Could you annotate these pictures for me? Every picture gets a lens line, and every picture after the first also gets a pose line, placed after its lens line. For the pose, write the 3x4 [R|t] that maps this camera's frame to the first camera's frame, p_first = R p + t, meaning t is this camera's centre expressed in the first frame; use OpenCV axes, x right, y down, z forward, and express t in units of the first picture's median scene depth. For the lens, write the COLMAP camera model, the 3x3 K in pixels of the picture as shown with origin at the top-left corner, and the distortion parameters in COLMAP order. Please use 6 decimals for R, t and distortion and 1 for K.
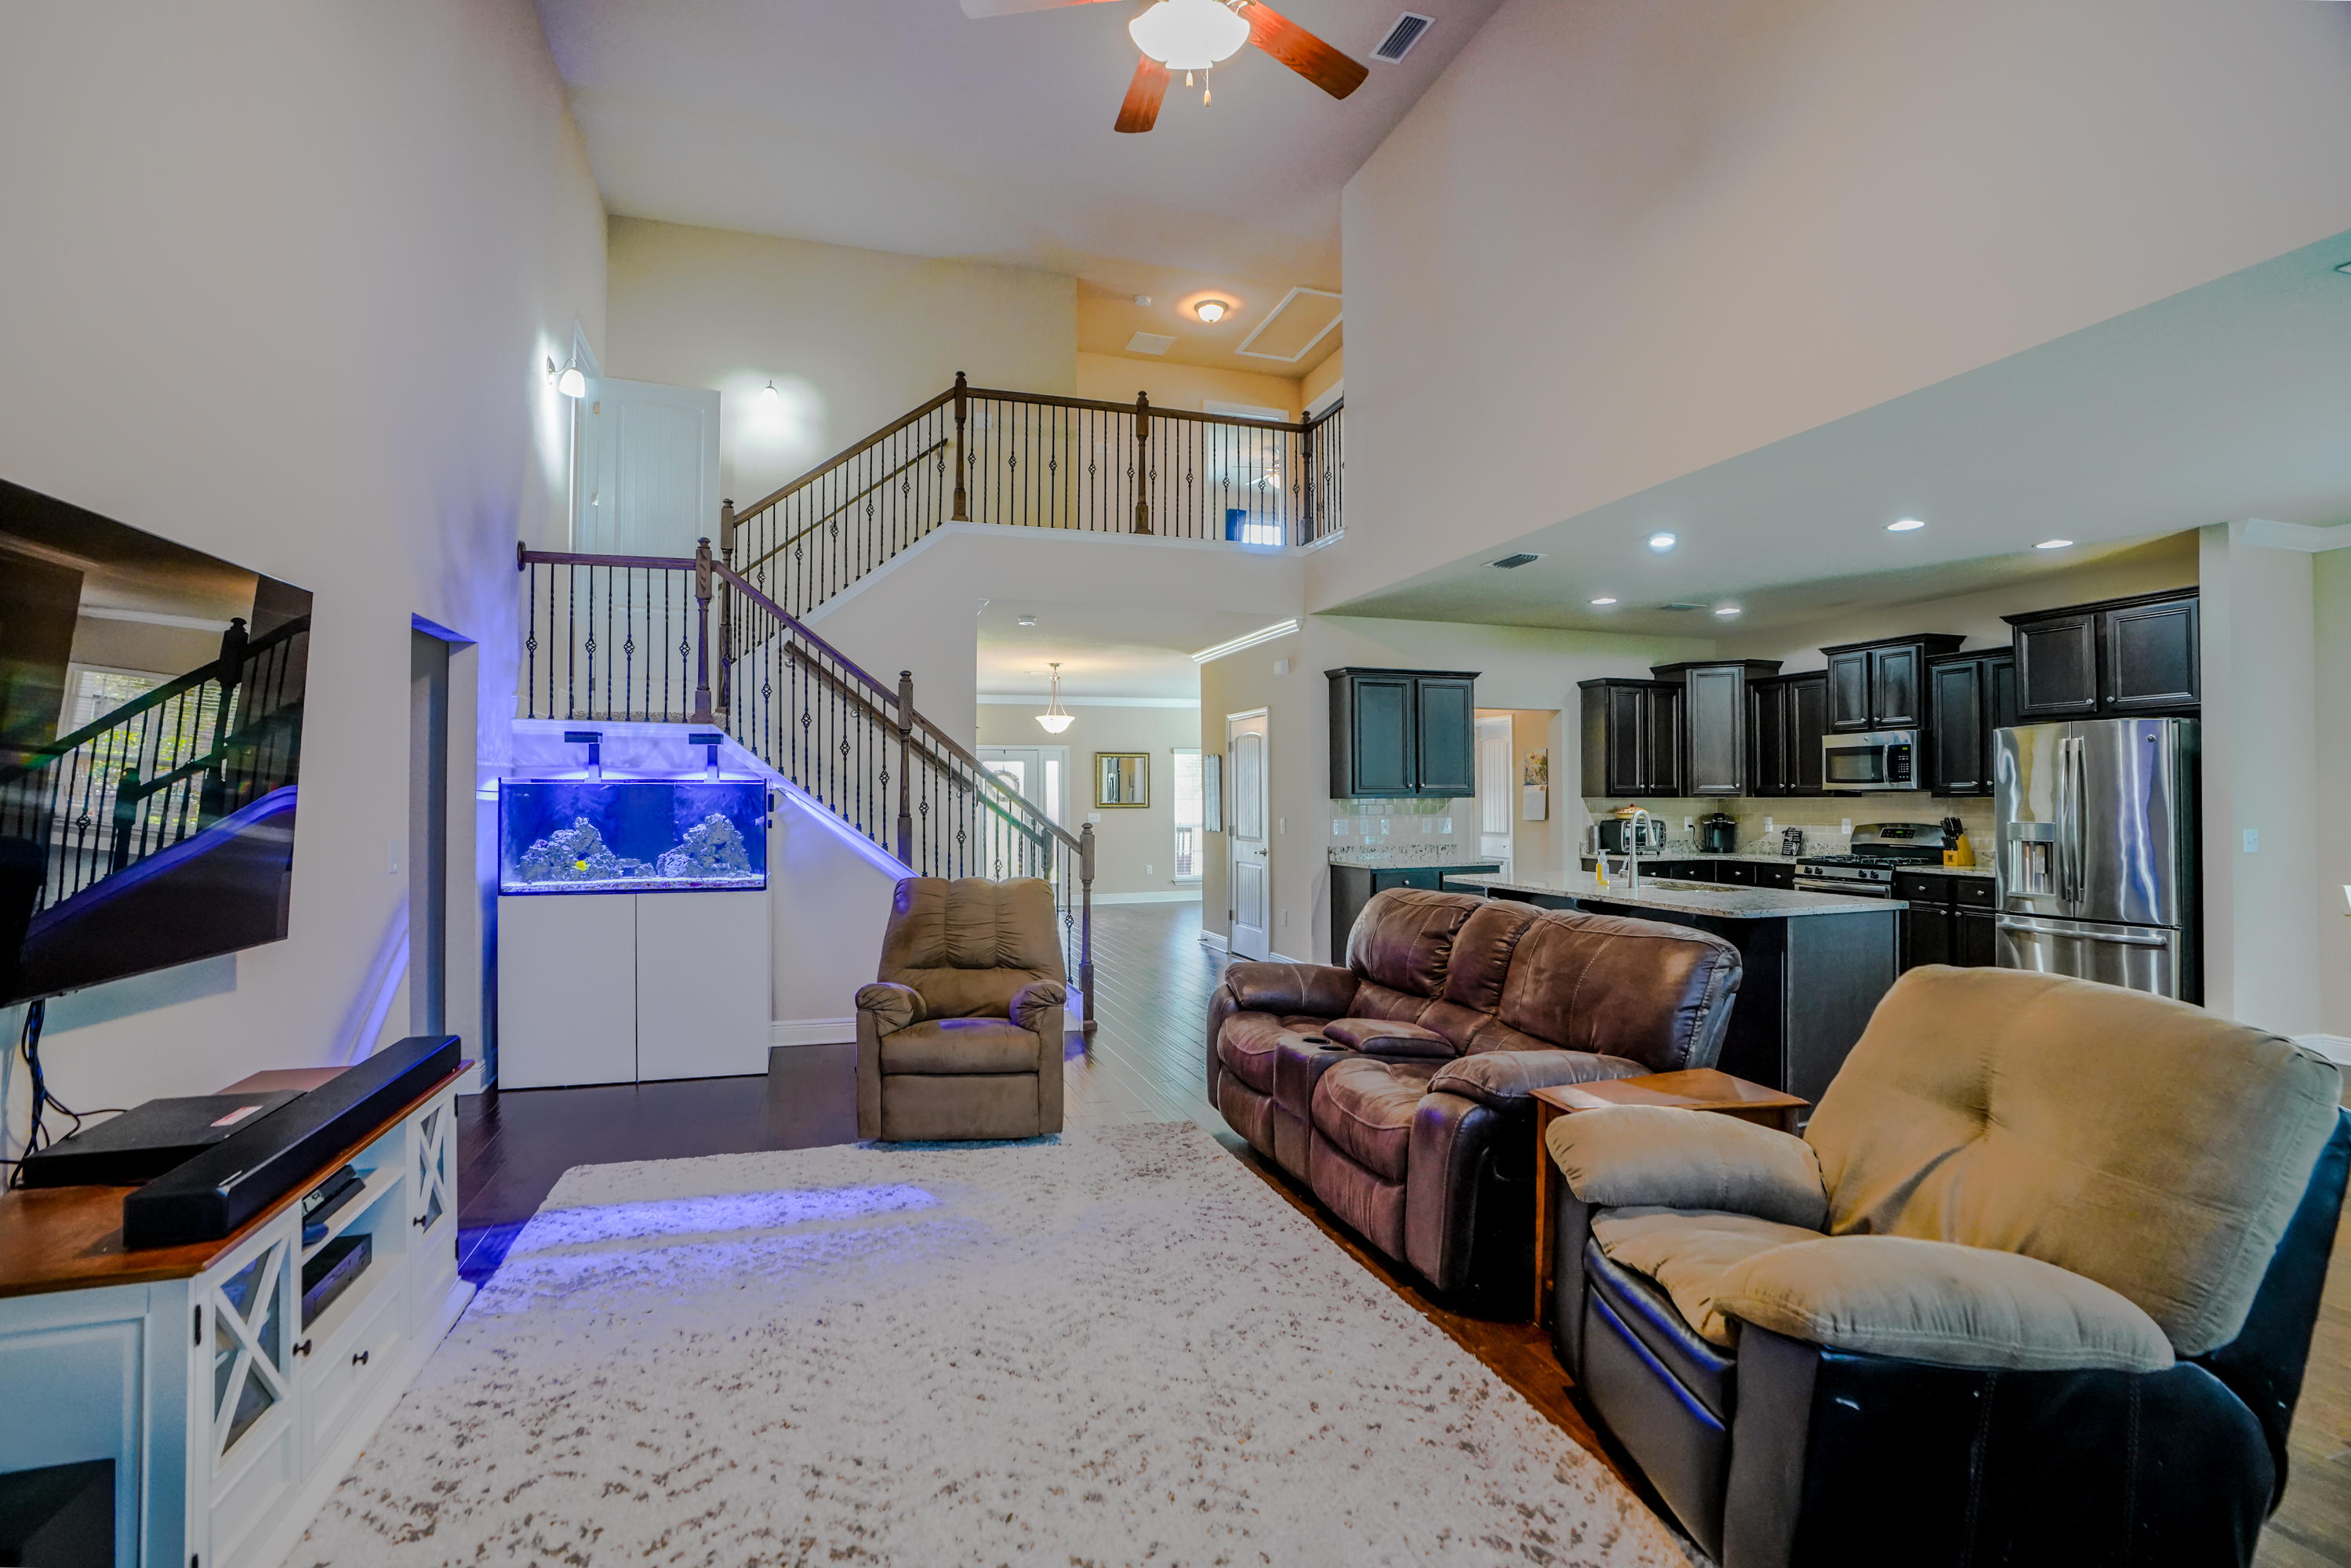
lens RADIAL K [[1110.3, 0, 1175.5], [0, 1110.3, 784.0], [0, 0, 1]] dist [-0.065426, 0.027769]
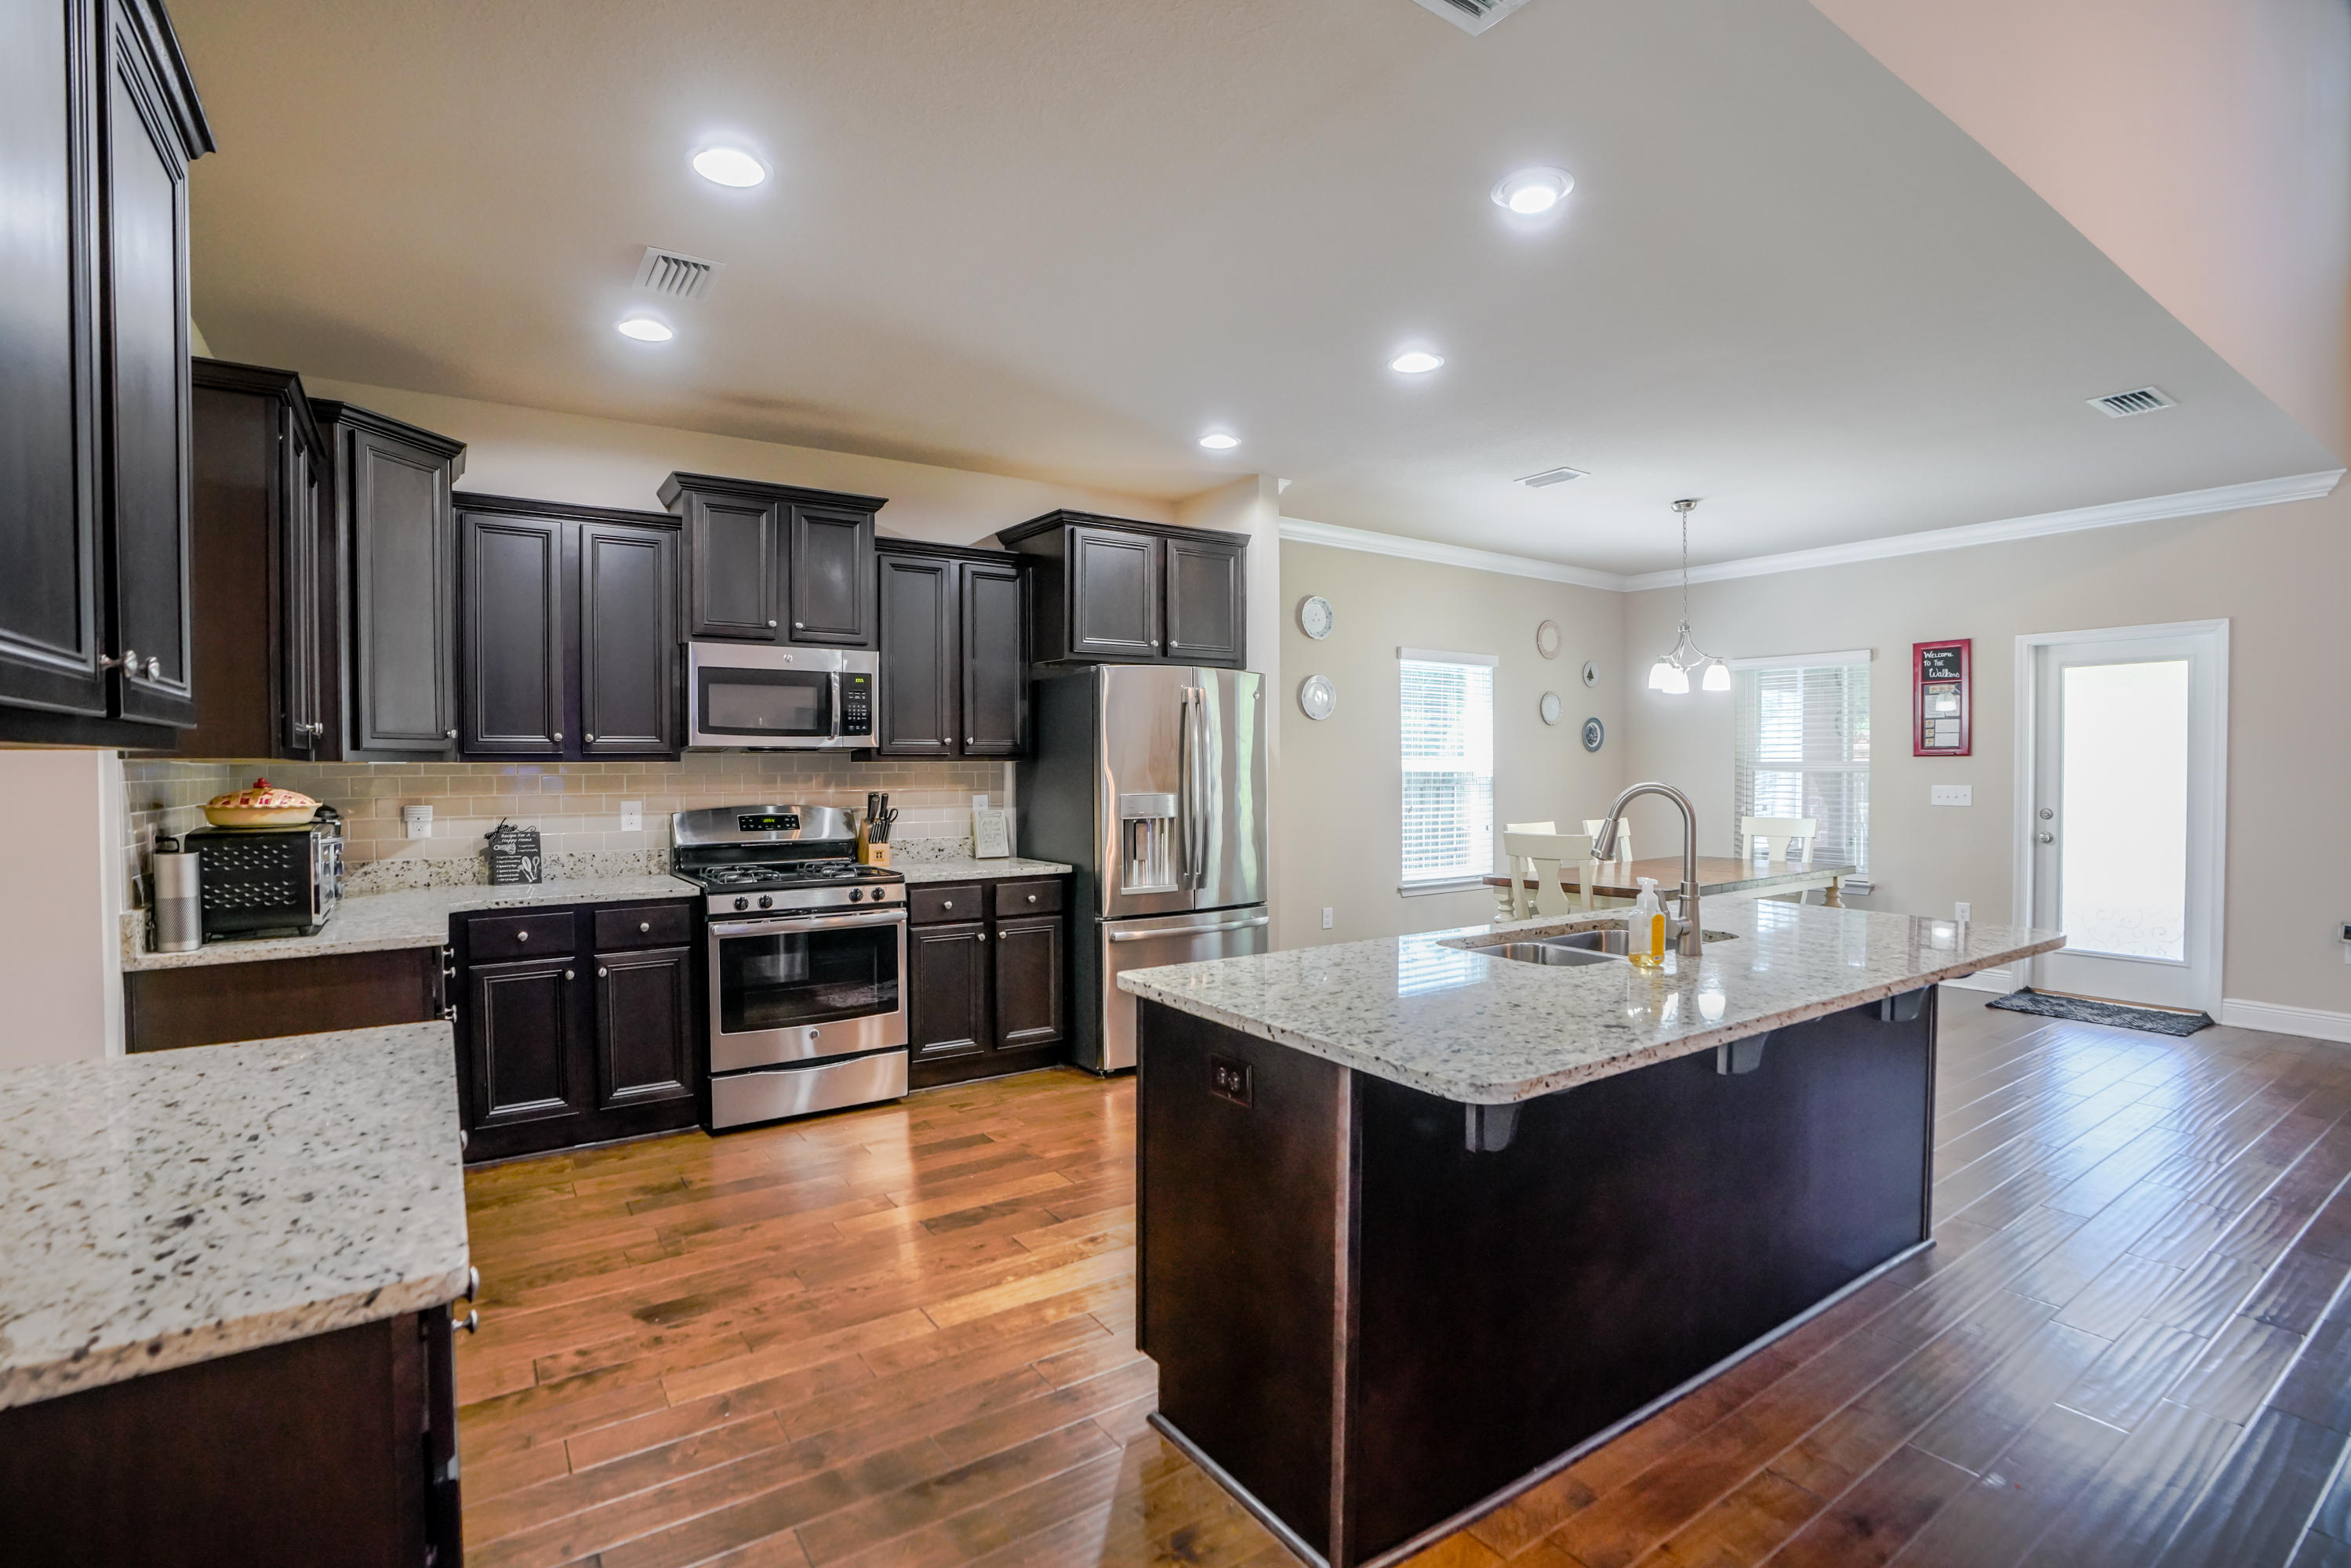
lens RADIAL K [[1100.7, 0, 1178.3], [0, 1100.7, 786.5], [0, 0, 1]] dist [-0.068990, 0.028099]
pose [[-0.283844, -0.016899, 0.958722, 0.036158], [-0.010360, 0.999840, 0.014556, 0.015413], [-0.958815, -0.005800, -0.283974, 0.990146]]
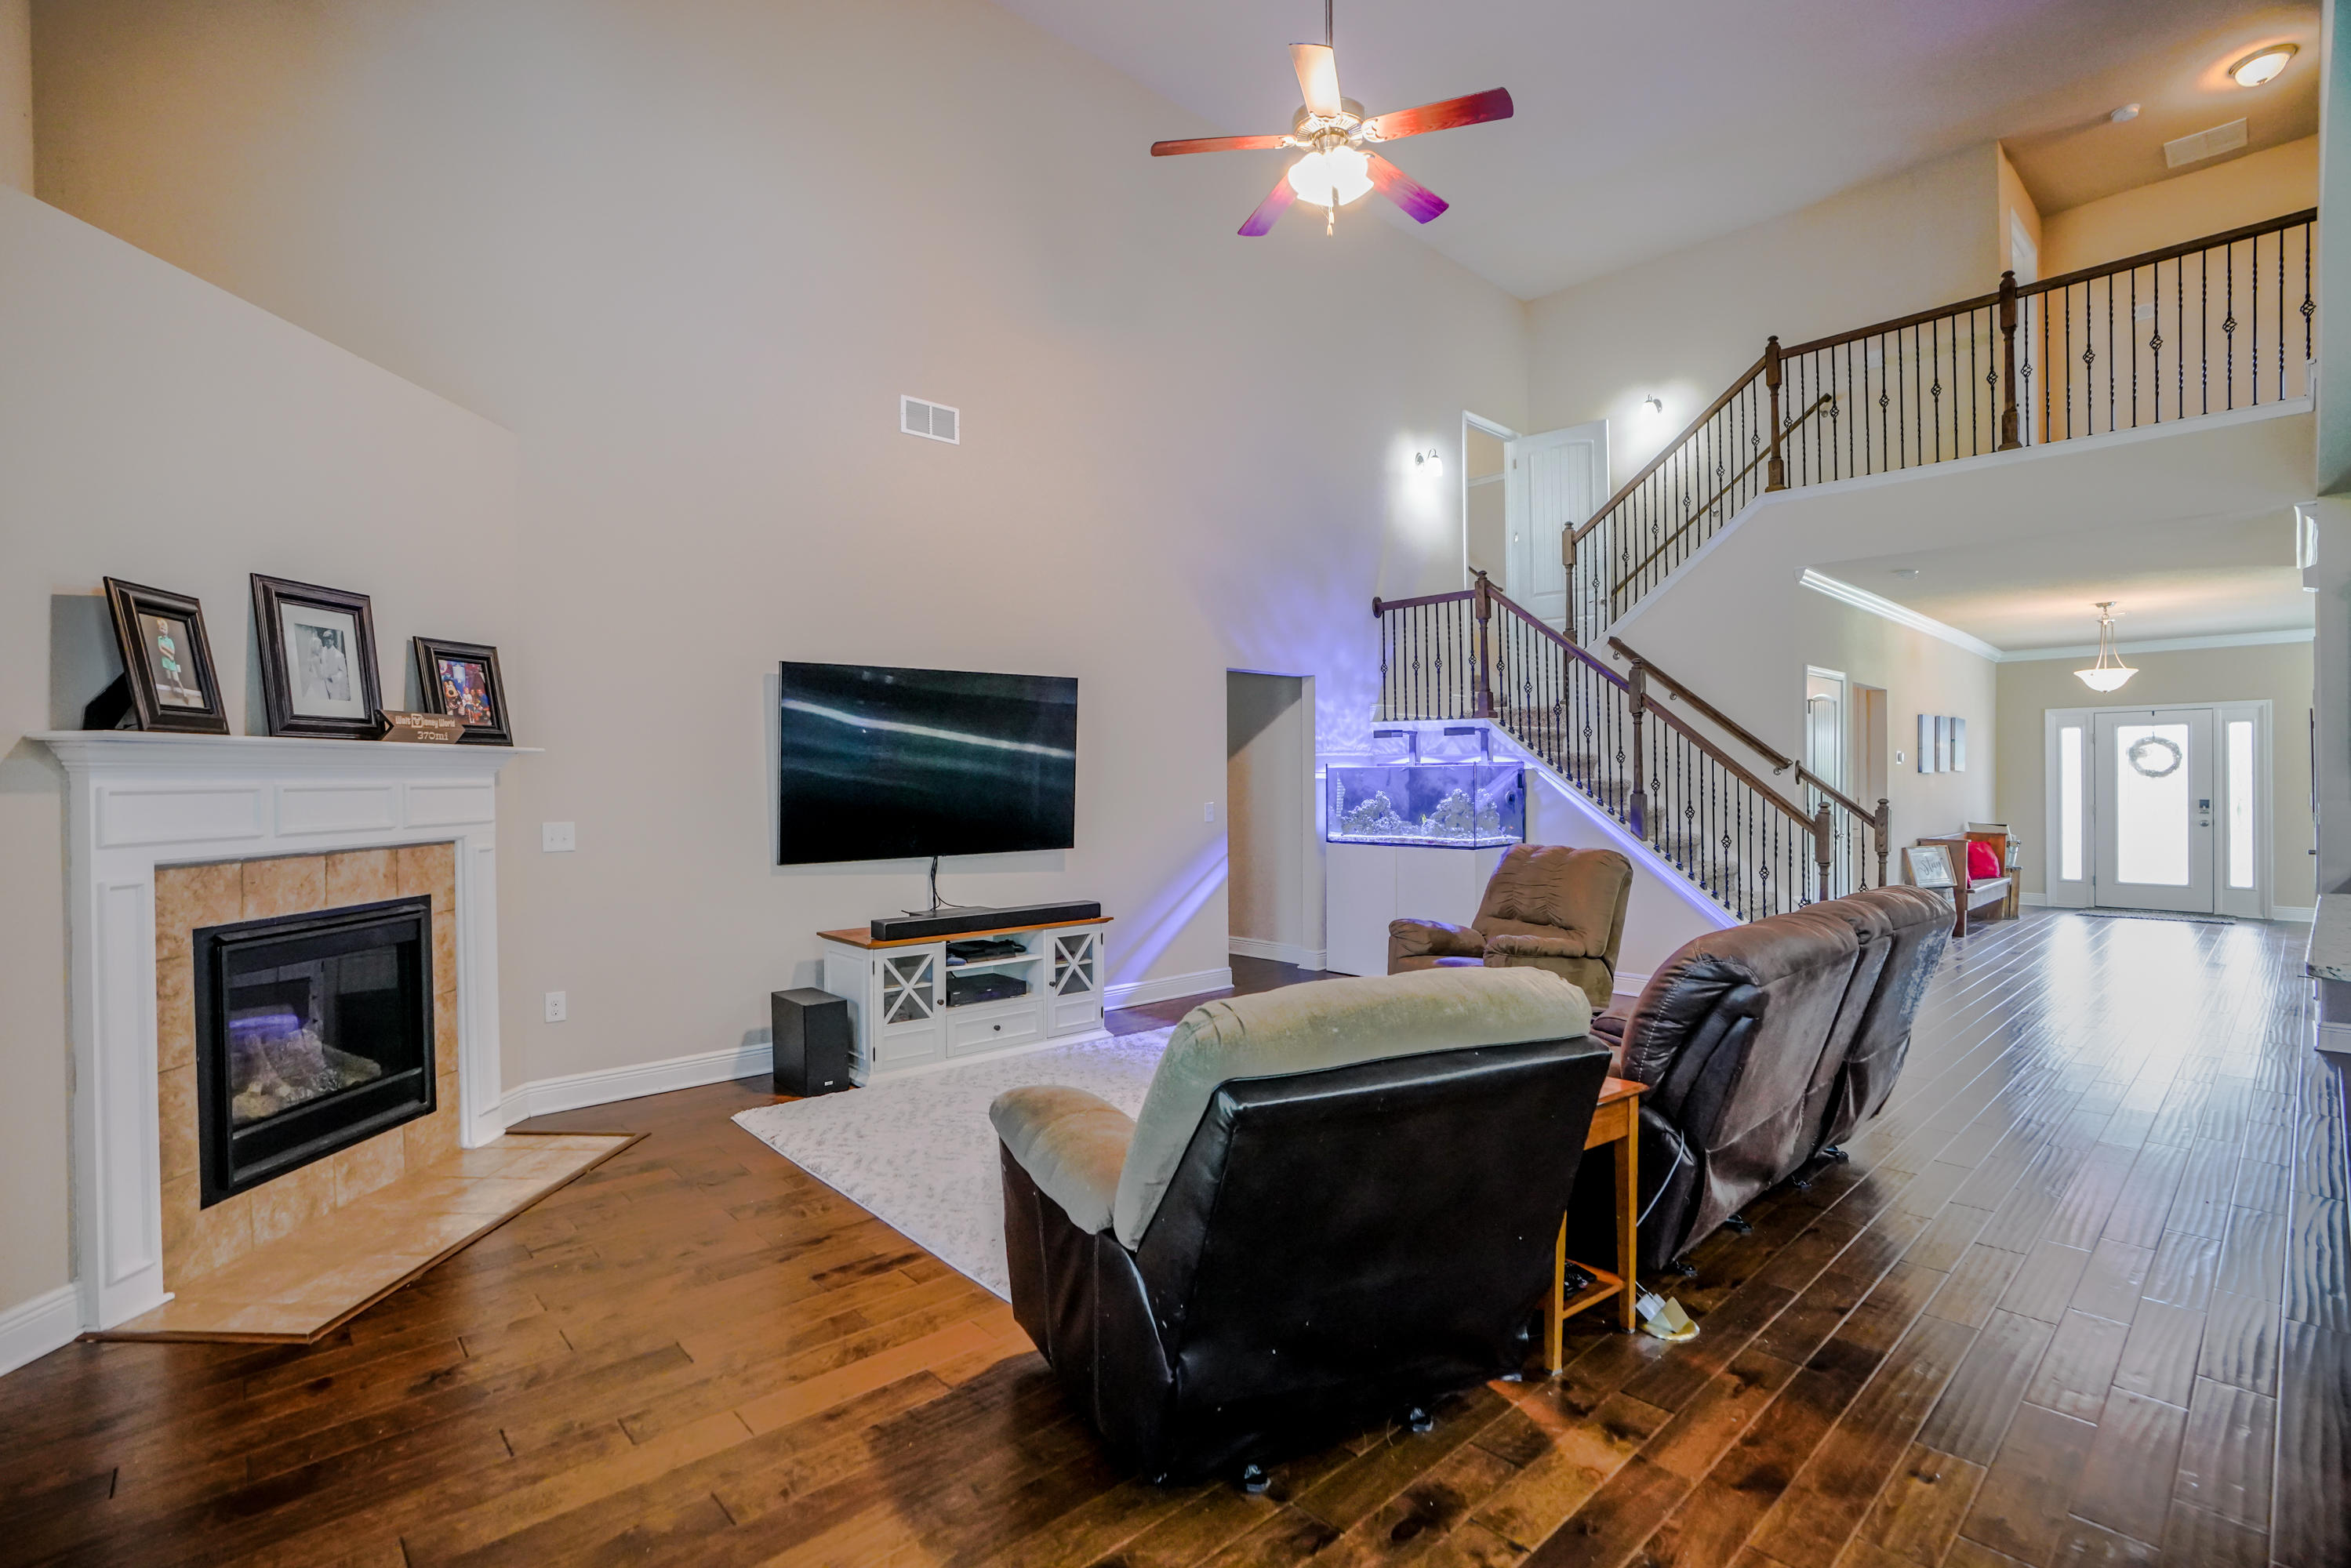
lens RADIAL K [[1093.7, 0, 1172.8], [0, 1093.7, 785.2], [0, 0, 1]] dist [-0.068555, 0.028792]
pose [[0.413805, 0.003579, -0.910359, 0.455909], [0.017635, 0.999773, 0.011947, 0.001054], [0.910195, -0.020998, 0.413648, 0.122532]]
